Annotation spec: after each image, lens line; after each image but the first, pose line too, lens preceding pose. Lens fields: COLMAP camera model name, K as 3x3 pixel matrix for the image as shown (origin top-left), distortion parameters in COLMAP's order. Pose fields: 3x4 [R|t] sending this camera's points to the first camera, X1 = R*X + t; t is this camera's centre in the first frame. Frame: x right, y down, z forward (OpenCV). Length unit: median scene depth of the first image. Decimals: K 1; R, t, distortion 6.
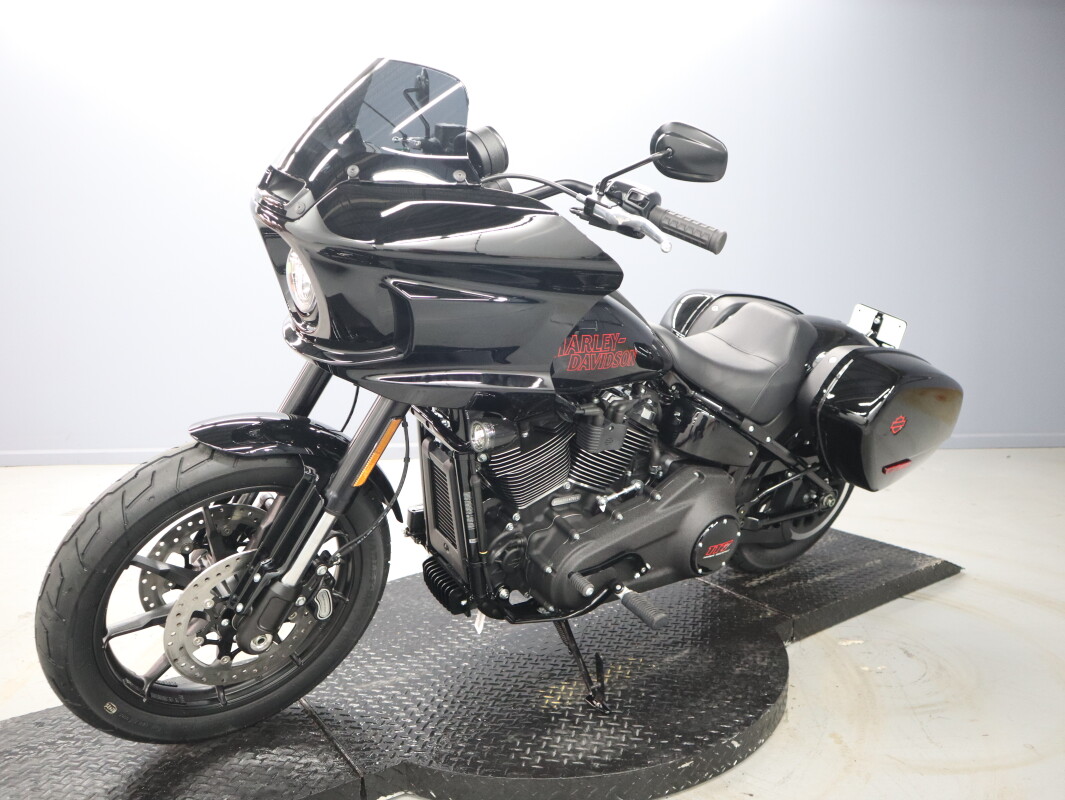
lens RADIAL K [[830.3, 0, 530.0], [0, 830.3, 405.1], [0, 0, 1]] dist [-0.119165, 0.074556]
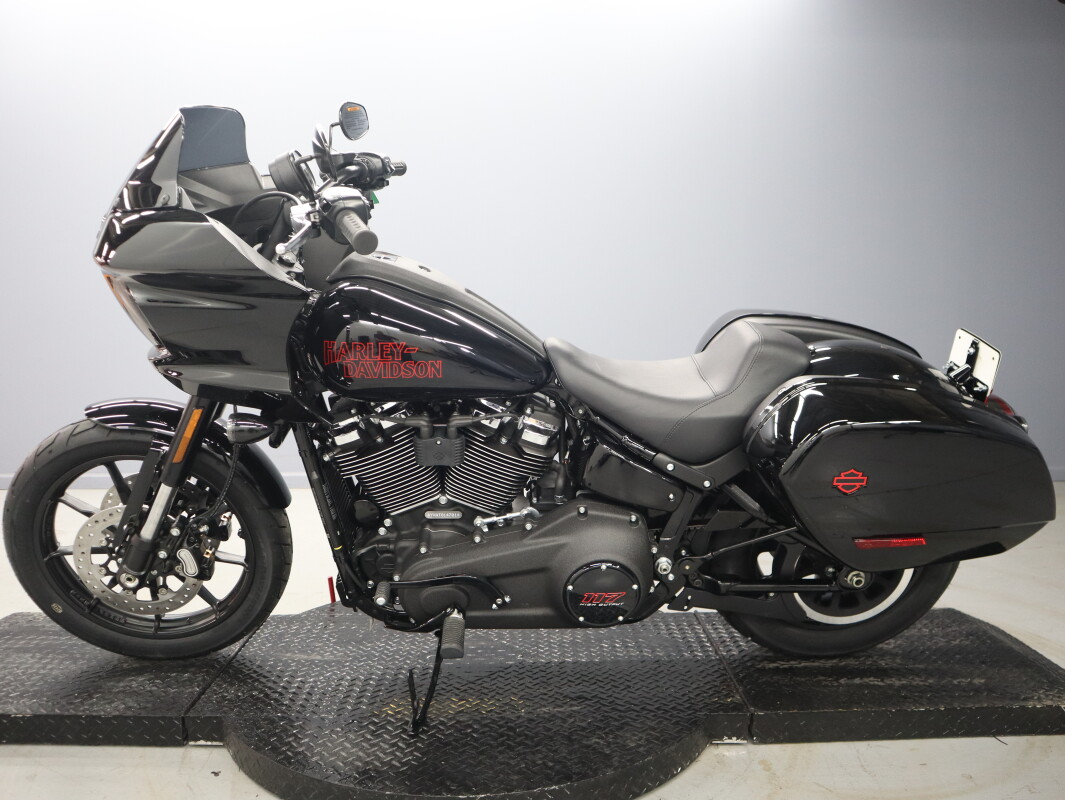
lens RADIAL K [[830.3, 0, 530.0], [0, 830.3, 405.1], [0, 0, 1]] dist [-0.119165, 0.074556]
pose [[0.827055, 0.060910, -0.558811, 0.681956], [-0.088401, 0.995836, -0.022291, -0.003331], [0.555126, 0.067835, 0.828996, 0.233848]]
